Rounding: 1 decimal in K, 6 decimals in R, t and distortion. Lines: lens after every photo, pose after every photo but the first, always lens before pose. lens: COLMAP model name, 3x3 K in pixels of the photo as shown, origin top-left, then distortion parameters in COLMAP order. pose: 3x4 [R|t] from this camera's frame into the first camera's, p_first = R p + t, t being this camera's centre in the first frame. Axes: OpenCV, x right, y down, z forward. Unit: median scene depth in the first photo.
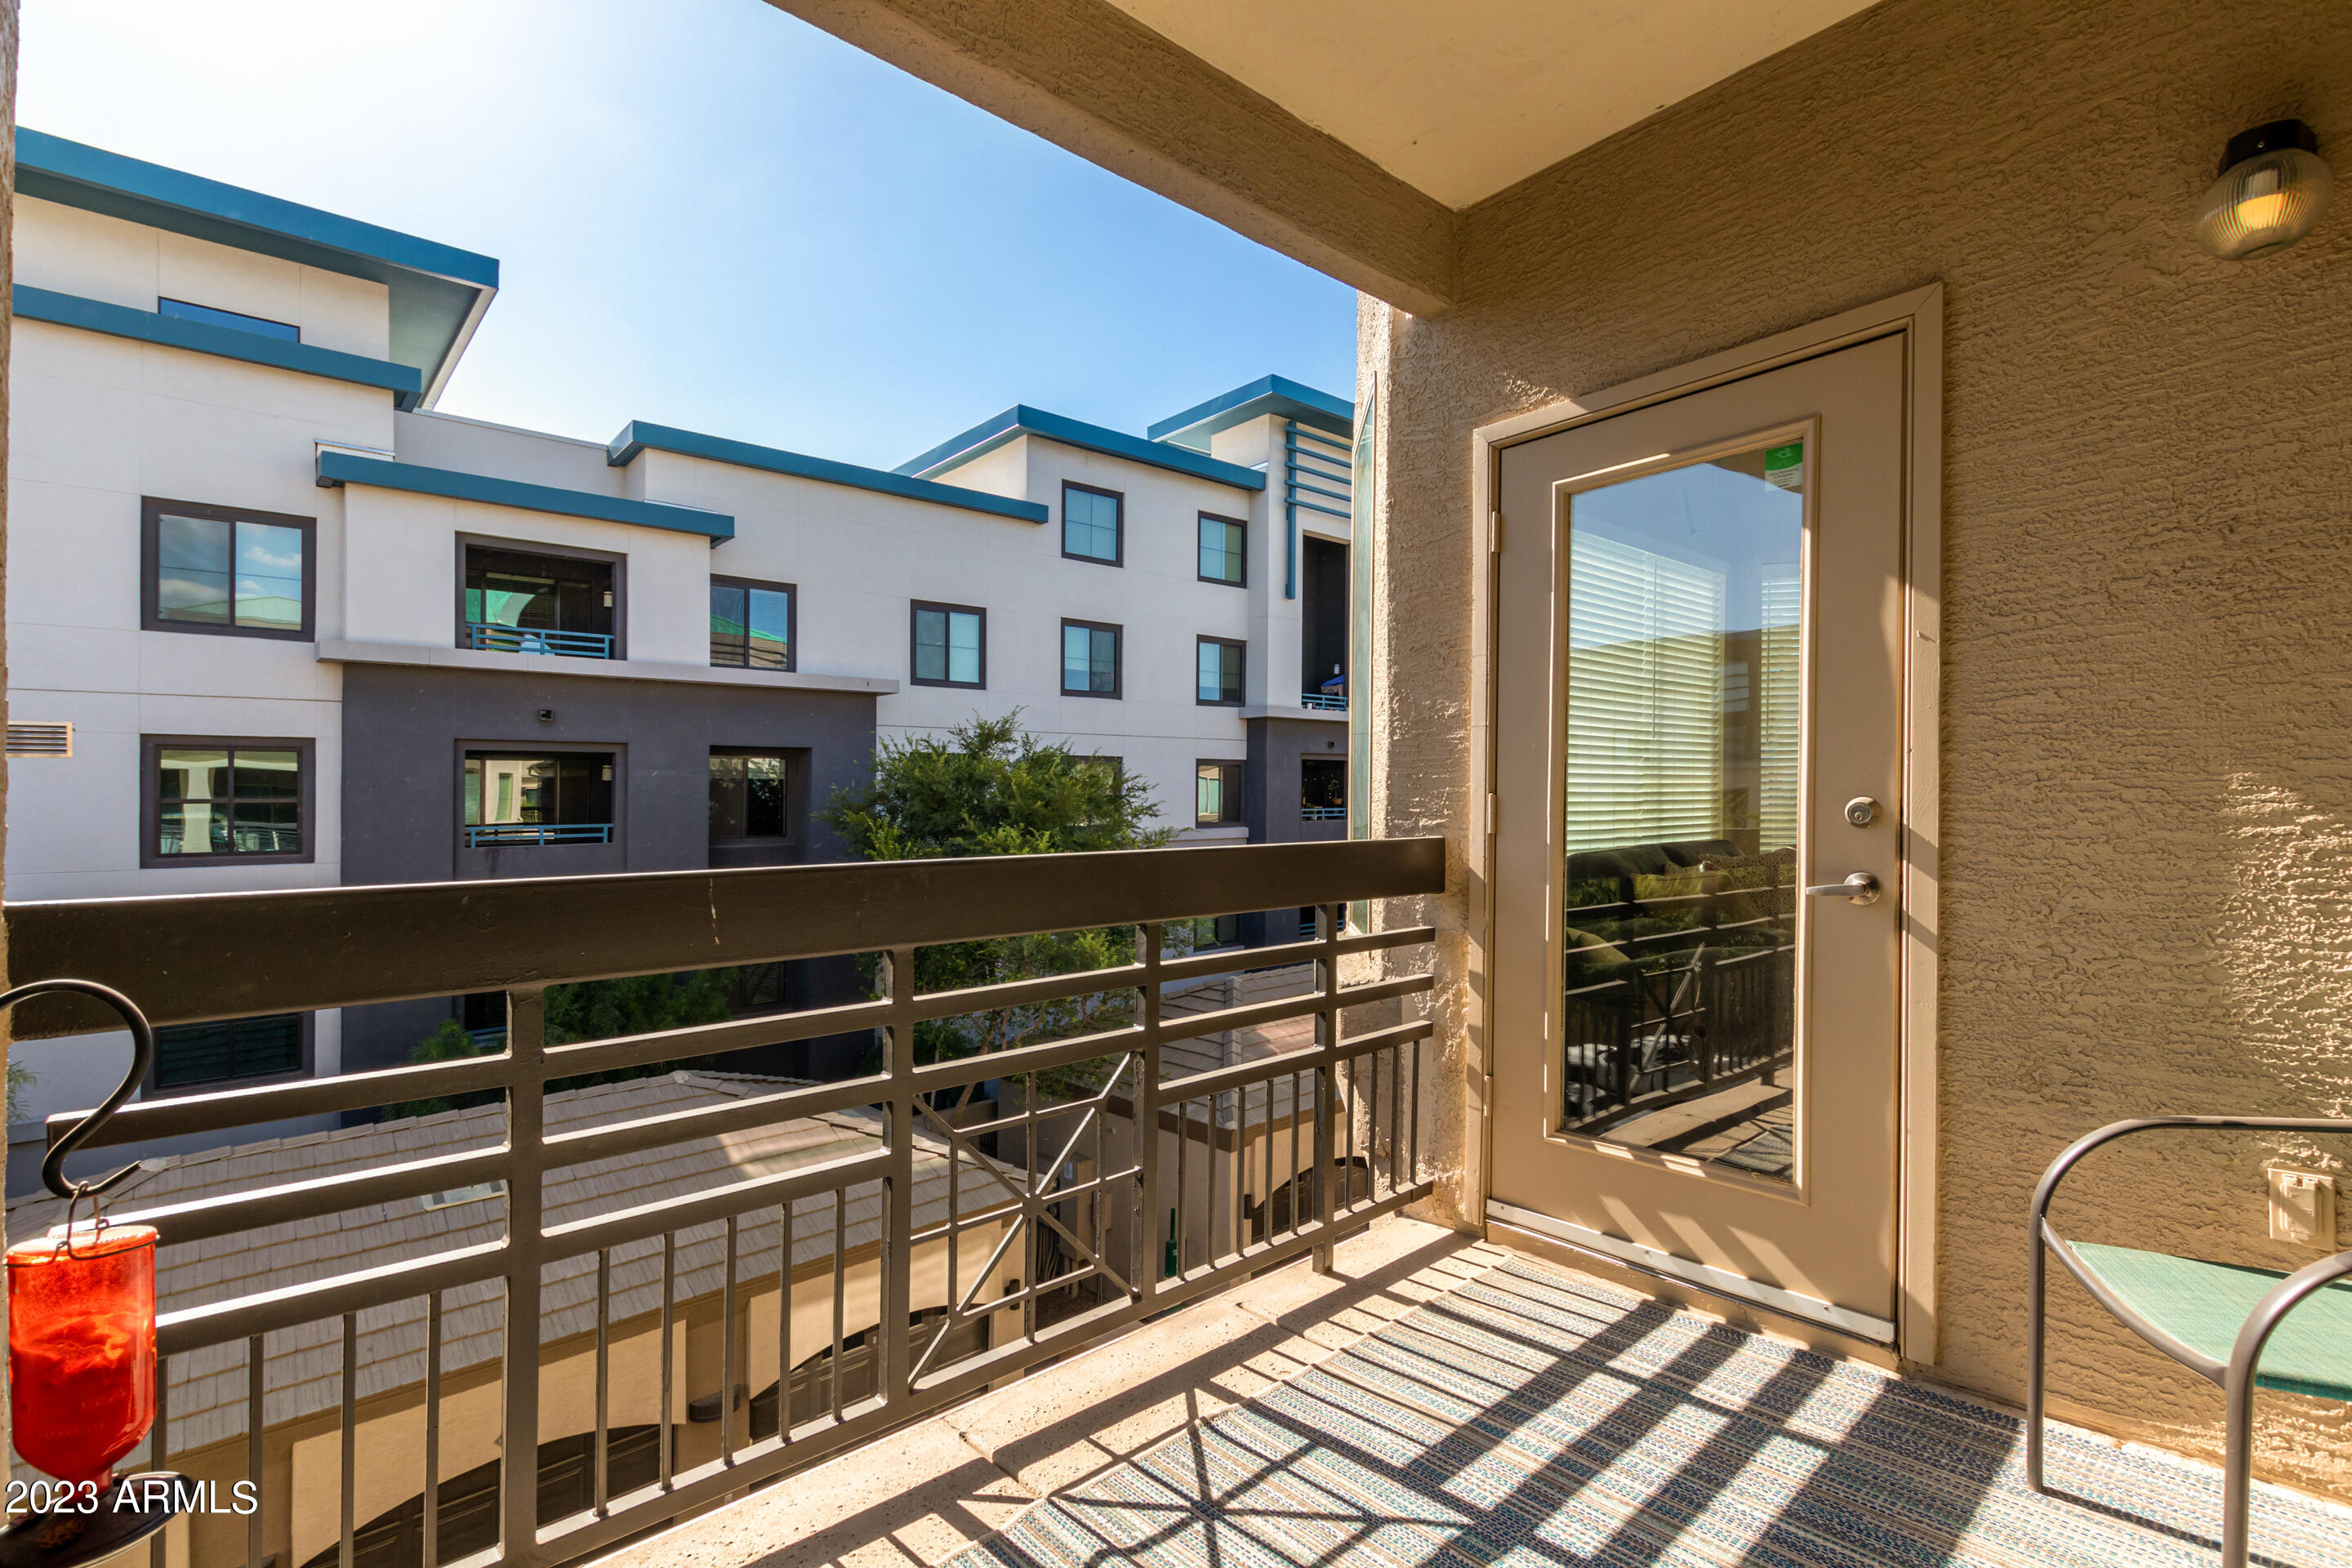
lens RADIAL K [[1091.2, 0, 1135.3], [0, 1091.2, 804.4], [0, 0, 1]] dist [0.004204, -0.004252]
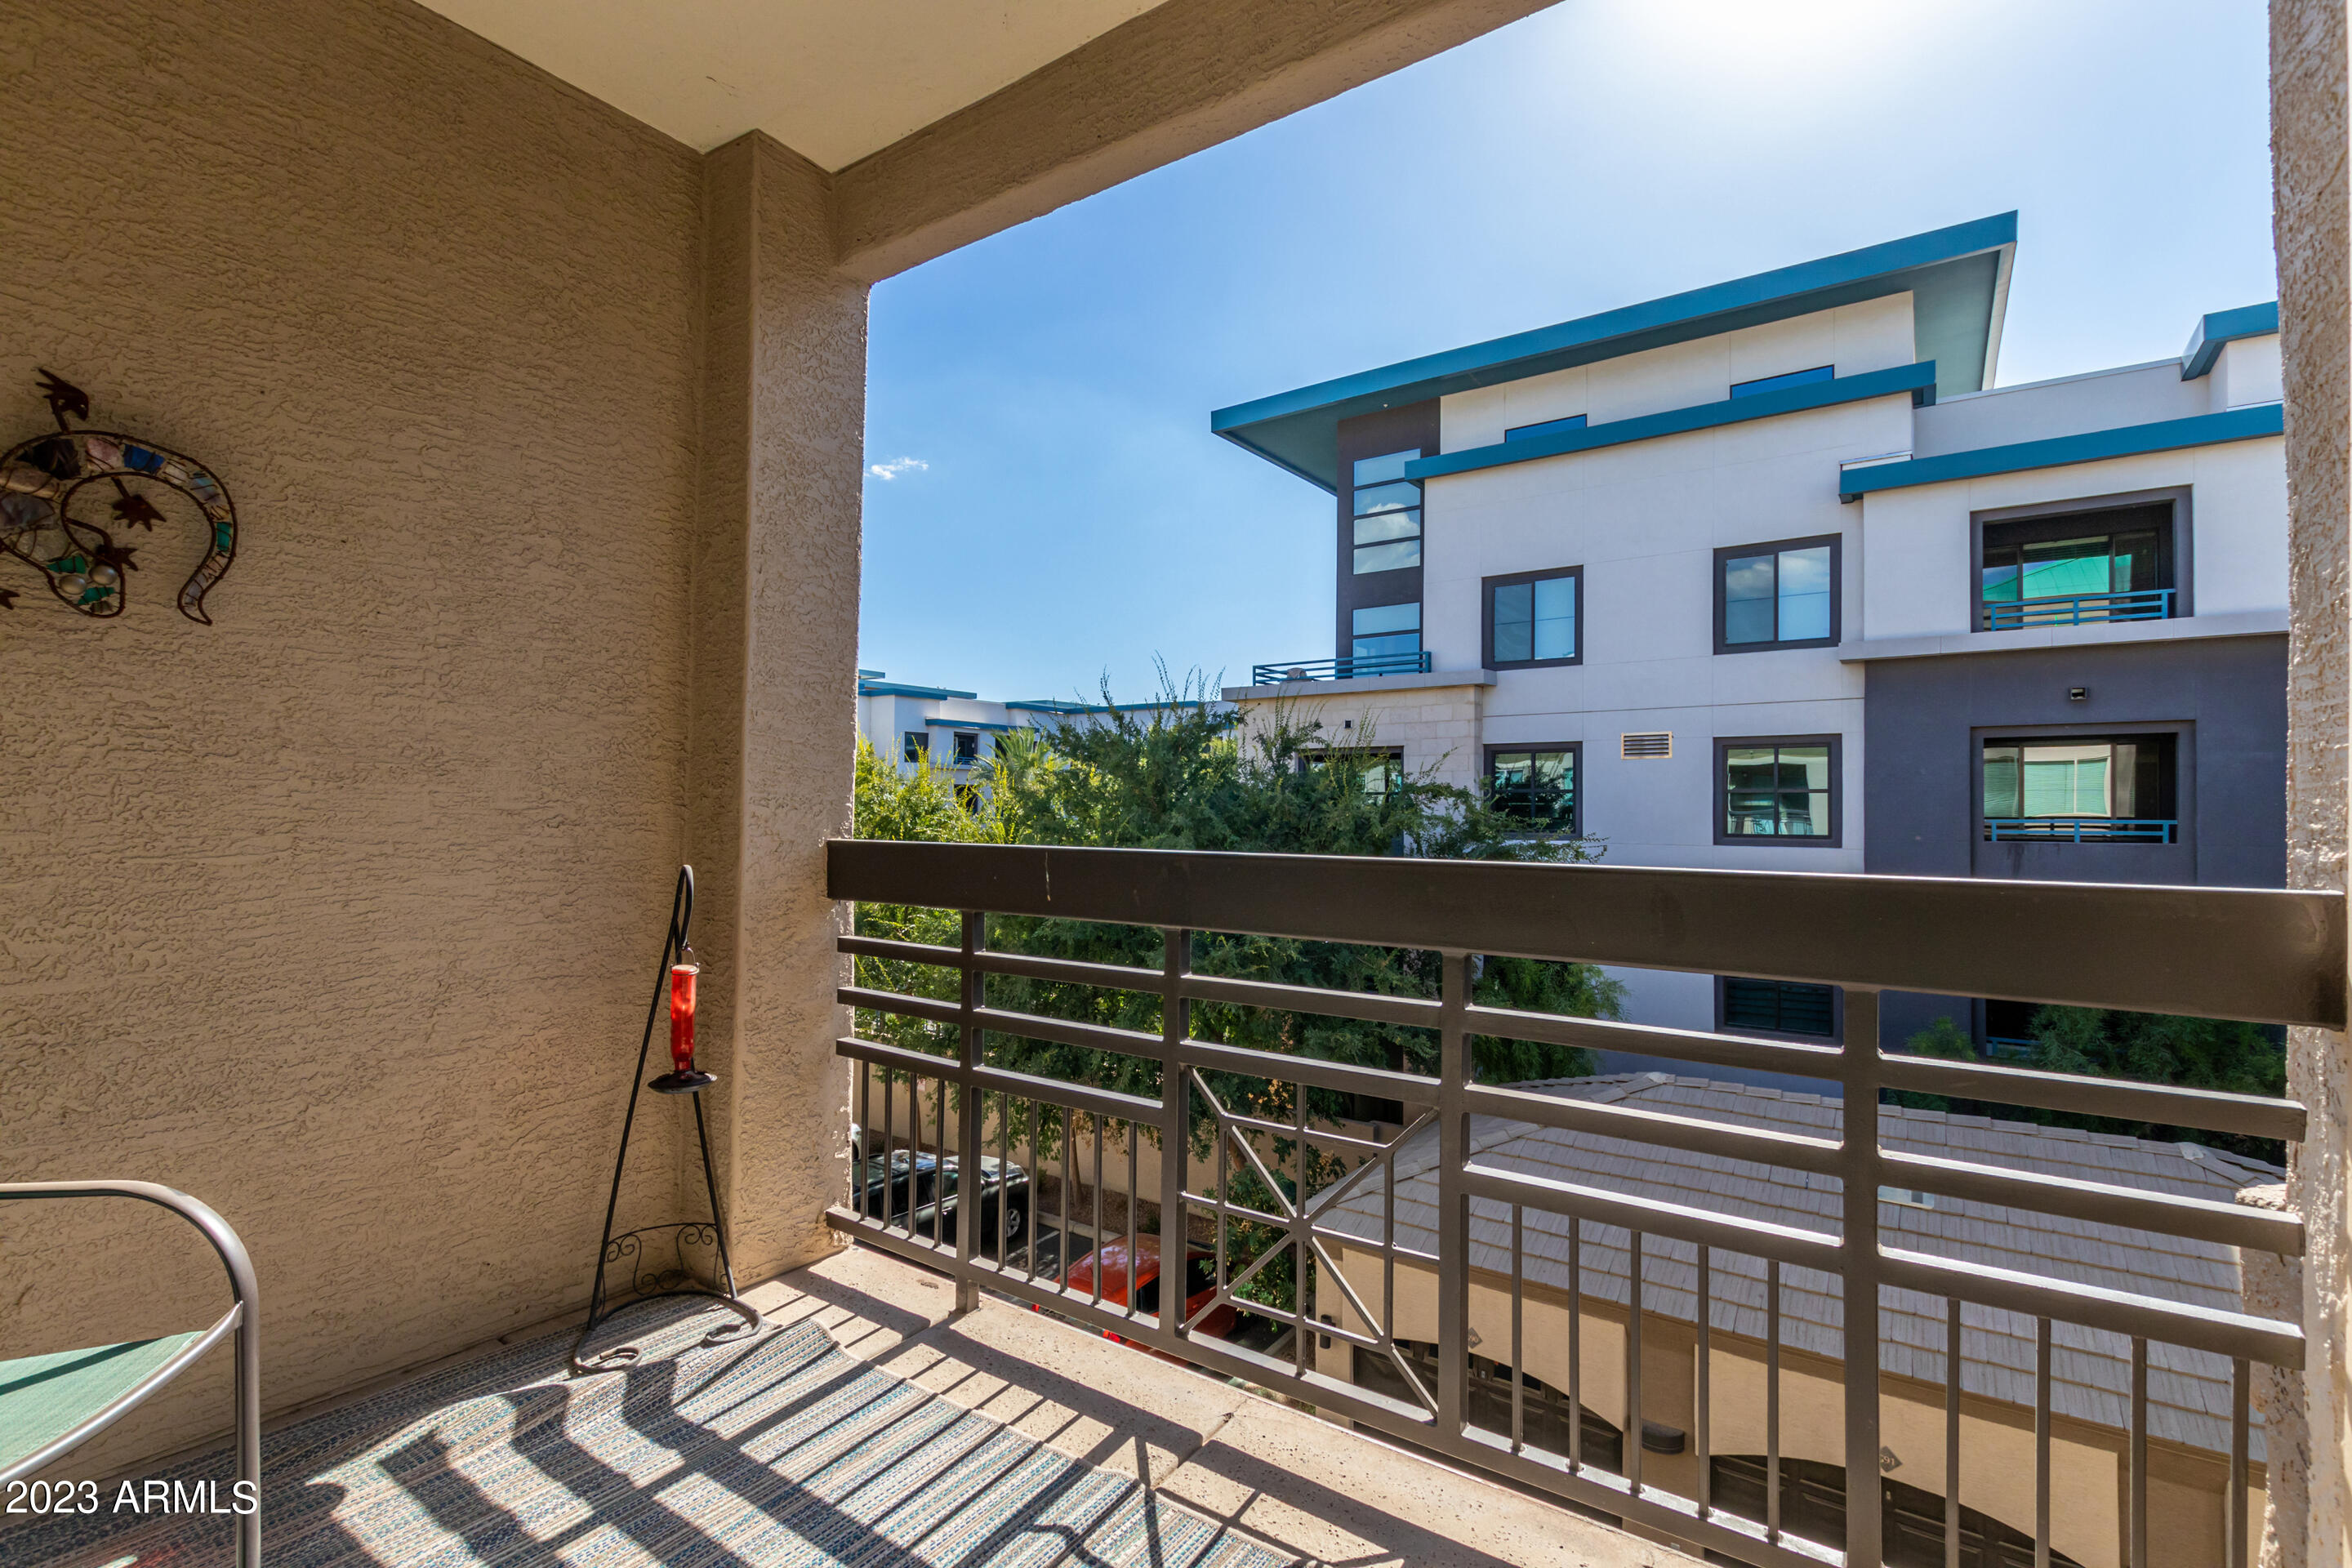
lens RADIAL K [[1061.3, 0, 1175.4], [0, 1061.3, 761.8], [0, 0, 1]] dist [-0.002828, -0.000013]
pose [[0.244973, -0.025217, -0.969202, 0.113735], [-0.004581, 0.999620, -0.027166, -0.001090], [0.969519, 0.011095, 0.244764, 0.098631]]
